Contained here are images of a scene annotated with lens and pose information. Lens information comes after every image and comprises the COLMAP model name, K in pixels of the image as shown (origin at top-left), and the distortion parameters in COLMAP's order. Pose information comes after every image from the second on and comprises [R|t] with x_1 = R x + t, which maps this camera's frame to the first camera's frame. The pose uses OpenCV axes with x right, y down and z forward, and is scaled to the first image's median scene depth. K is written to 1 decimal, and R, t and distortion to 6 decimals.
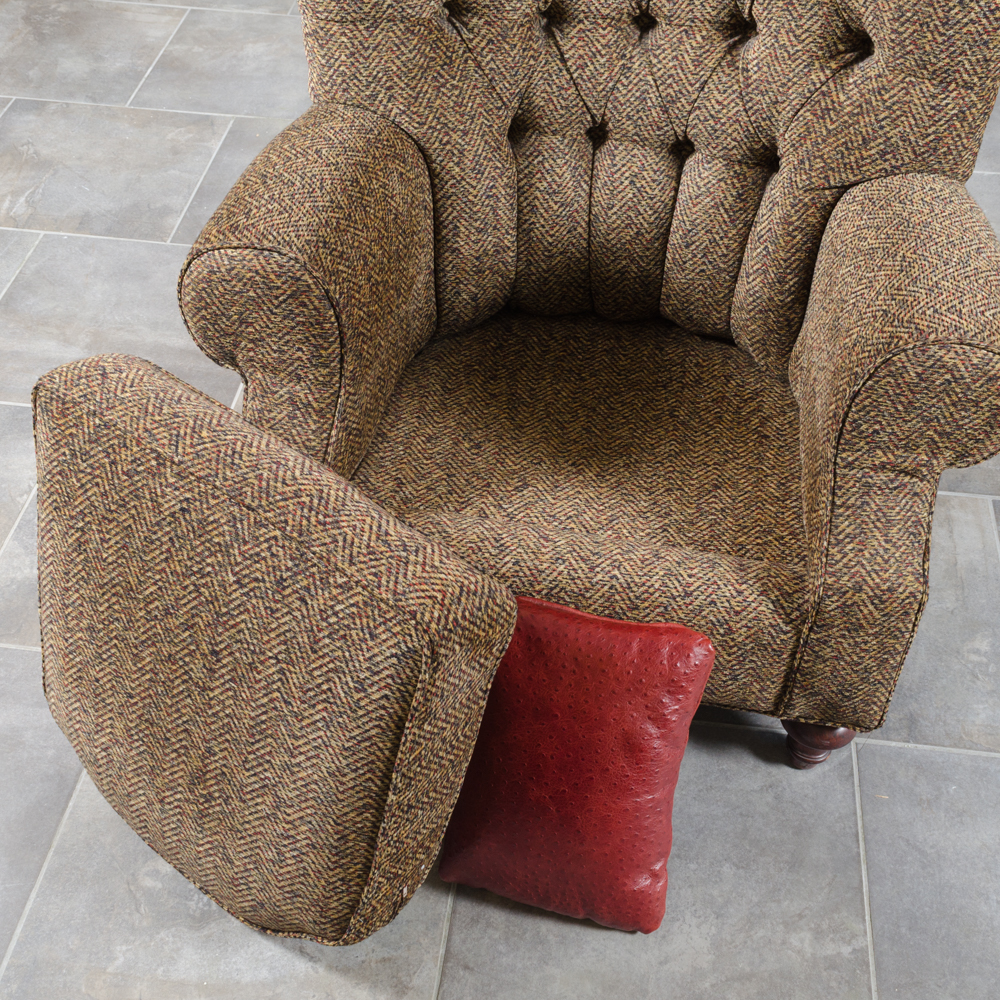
lens RADIAL K [[1289.4, 0, 498.7], [0, 1289.4, 546.6], [0, 0, 1]] dist [0.013274, 0.002252]
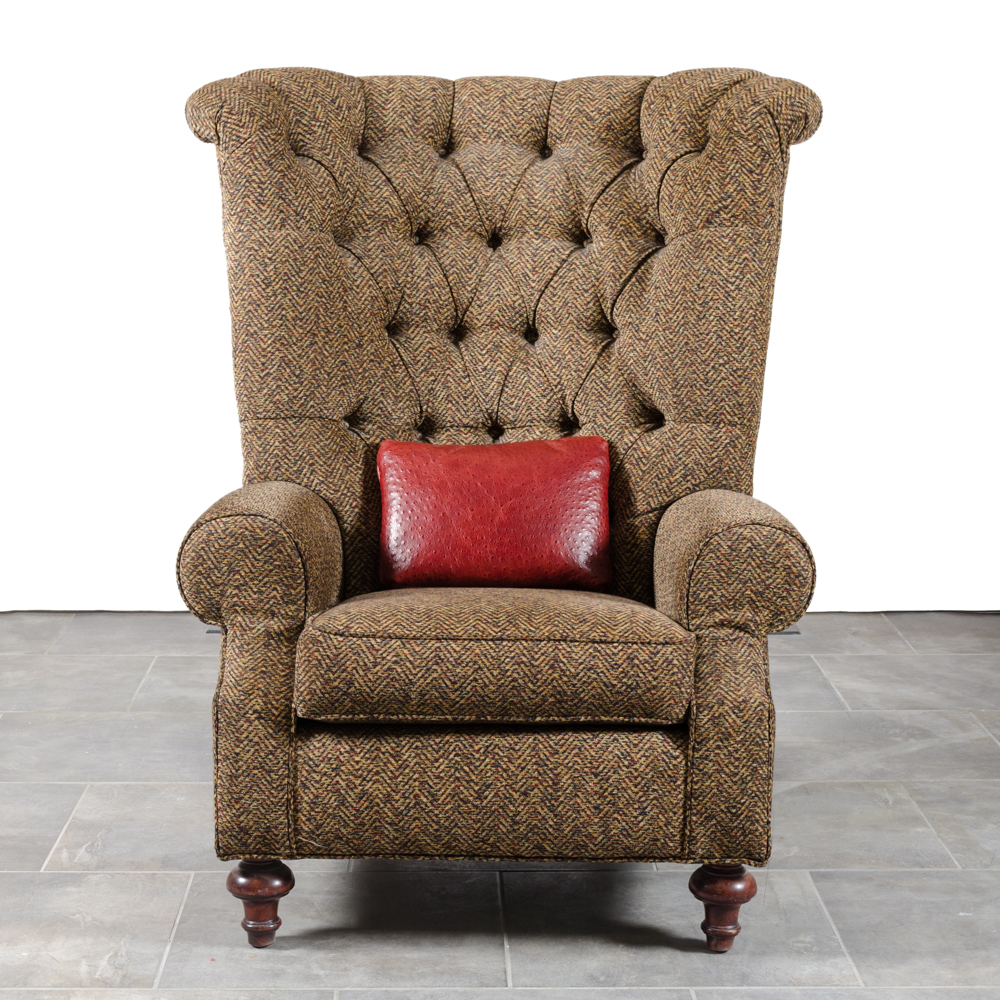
lens RADIAL K [[2234.5, 0, 470.5], [0, 2234.5, 501.6], [0, 0, 1]] dist [-0.044631, -0.199816]
pose [[0.987011, -0.036544, 0.156440, -0.289933], [0.123735, 0.794000, -0.595192, 1.074800], [-0.102463, 0.606818, 0.788209, -0.802342]]
